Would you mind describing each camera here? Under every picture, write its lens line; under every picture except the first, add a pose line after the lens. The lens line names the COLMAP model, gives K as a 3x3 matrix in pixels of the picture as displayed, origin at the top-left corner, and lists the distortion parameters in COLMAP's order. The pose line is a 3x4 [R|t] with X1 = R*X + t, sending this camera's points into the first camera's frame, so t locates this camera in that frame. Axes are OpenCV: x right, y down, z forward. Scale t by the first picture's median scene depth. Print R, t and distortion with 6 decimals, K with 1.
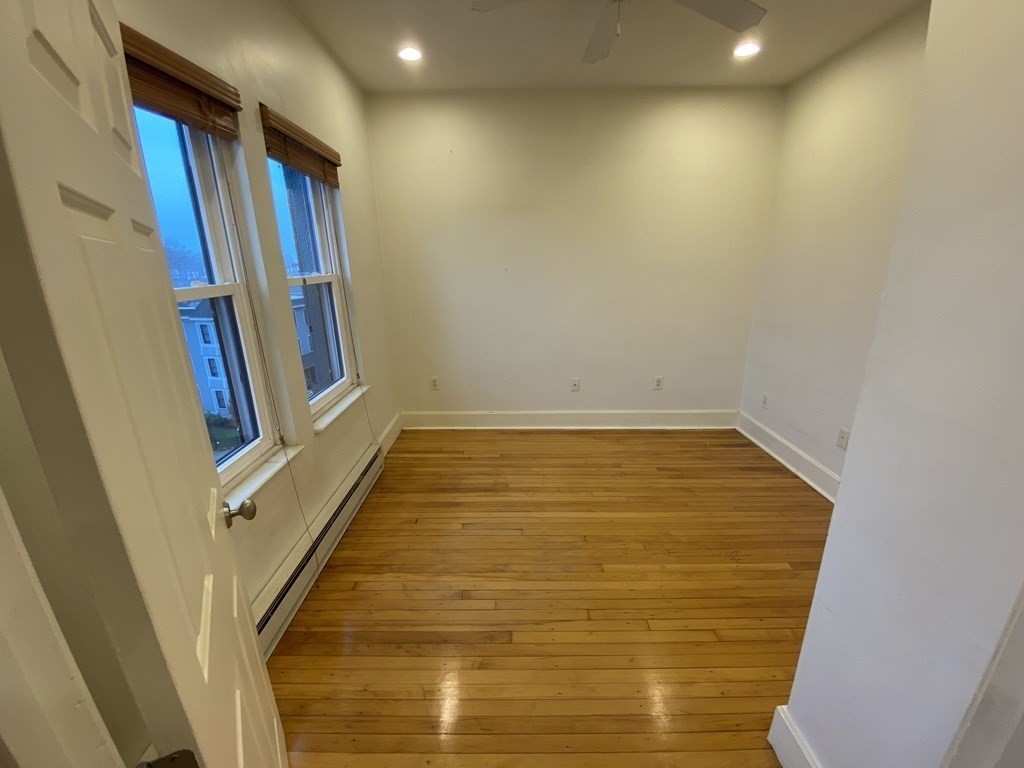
lens RADIAL K [[410.5, 0, 512.0], [0, 410.5, 387.7], [0, 0, 1]] dist [-0.000308, -0.013608]
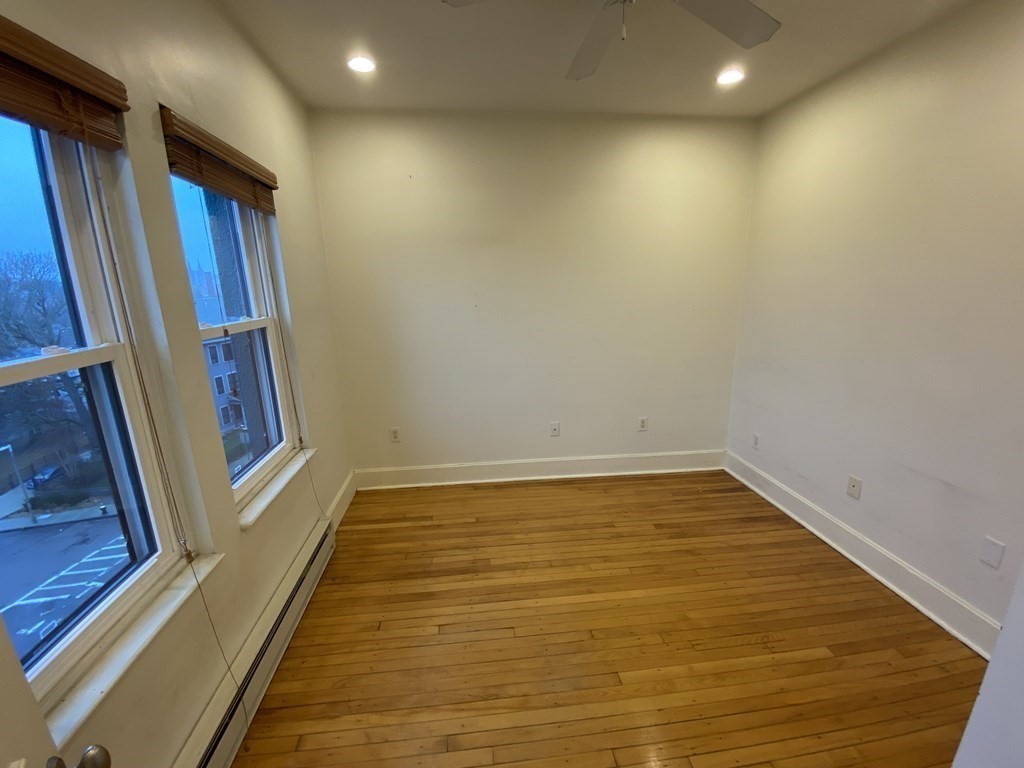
lens RADIAL K [[410.5, 0, 512.2], [0, 410.5, 386.1], [0, 0, 1]] dist [-0.000308, -0.013608]
pose [[0.993751, -0.030787, 0.107285, -0.048862], [0.037453, 0.997454, -0.060682, -0.078525], [-0.105144, 0.064321, 0.992375, 0.159431]]
